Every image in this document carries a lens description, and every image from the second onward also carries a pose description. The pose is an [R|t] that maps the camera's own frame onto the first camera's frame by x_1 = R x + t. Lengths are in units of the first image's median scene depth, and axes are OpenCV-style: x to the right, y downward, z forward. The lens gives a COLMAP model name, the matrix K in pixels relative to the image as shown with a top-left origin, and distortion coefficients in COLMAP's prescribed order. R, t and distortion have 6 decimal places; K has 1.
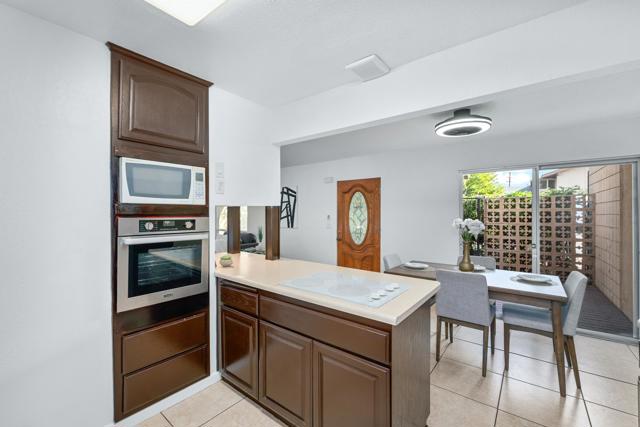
lens RADIAL K [[265.9, 0, 320.4], [0, 265.9, 211.1], [0, 0, 1]] dist [-0.001670, -0.000221]
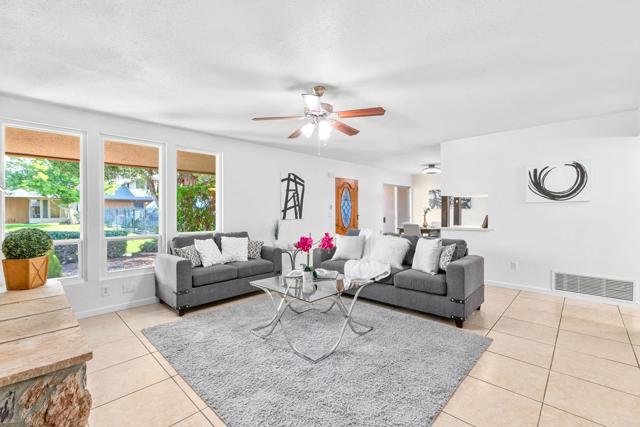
lens RADIAL K [[279.4, 0, 317.7], [0, 279.4, 211.1], [0, 0, 1]] dist [-0.005000, -0.000447]
pose [[0.085866, -0.006671, 0.996284, -1.194362], [-0.000572, 0.999977, 0.006745, 0.032989], [-0.996307, -0.001149, 0.085860, 0.946738]]
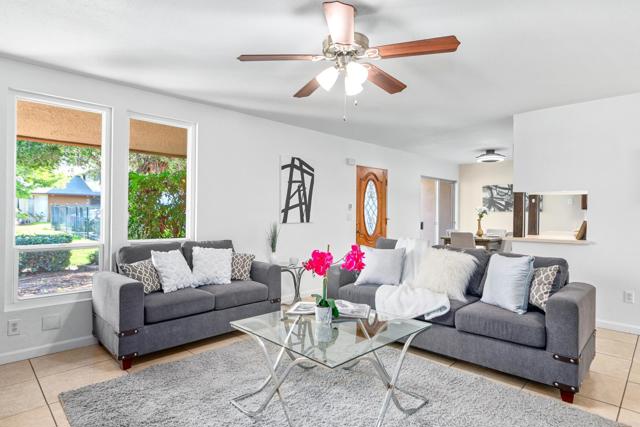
lens RADIAL K [[355.1, 0, 319.2], [0, 355.1, 211.6], [0, 0, 1]] dist [-0.006720, -0.000315]
pose [[0.104144, -0.000437, 0.994562, -1.082364], [-0.014221, 0.999897, 0.001929, 0.037896], [-0.994461, -0.014344, 0.104127, 0.974959]]
